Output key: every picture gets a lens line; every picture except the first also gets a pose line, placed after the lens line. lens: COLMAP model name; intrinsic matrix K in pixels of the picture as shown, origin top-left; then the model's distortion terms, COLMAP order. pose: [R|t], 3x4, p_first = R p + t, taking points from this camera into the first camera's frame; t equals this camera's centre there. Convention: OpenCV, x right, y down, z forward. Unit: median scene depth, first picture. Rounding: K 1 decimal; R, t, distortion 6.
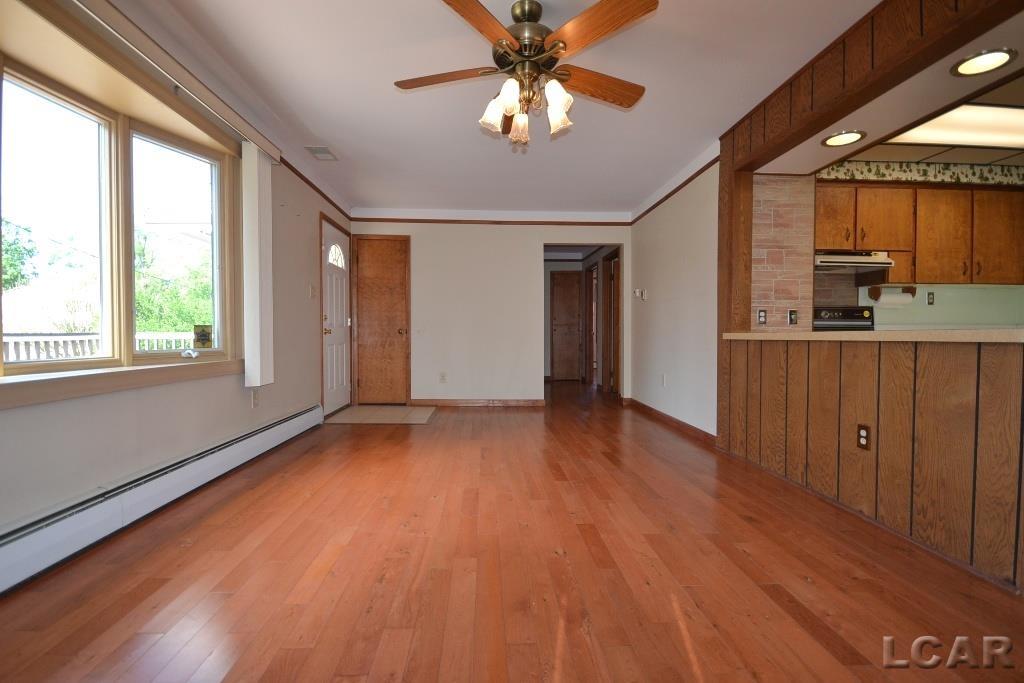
lens RADIAL K [[454.9, 0, 507.8], [0, 454.9, 344.2], [0, 0, 1]] dist [-0.002312, -0.013447]
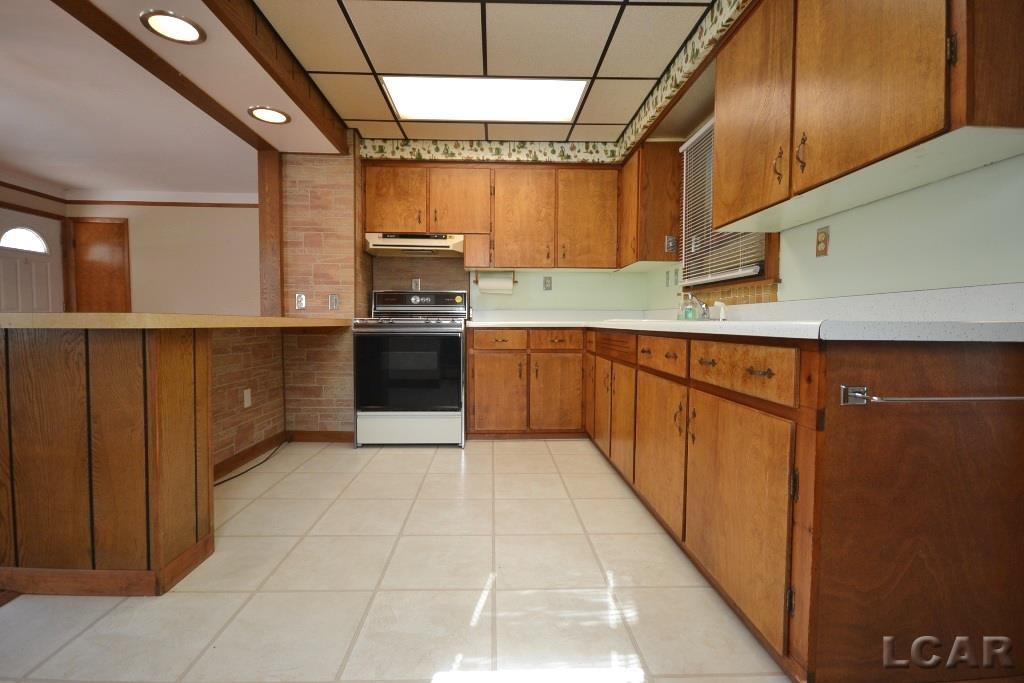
lens RADIAL K [[454.9, 0, 507.8], [0, 454.9, 344.2], [0, 0, 1]] dist [-0.002312, -0.013447]
pose [[0.999789, 0.000344, 0.020523, 0.930282], [-0.000915, 0.999614, 0.027778, 0.003056], [-0.020506, -0.027791, 0.999403, 0.013845]]
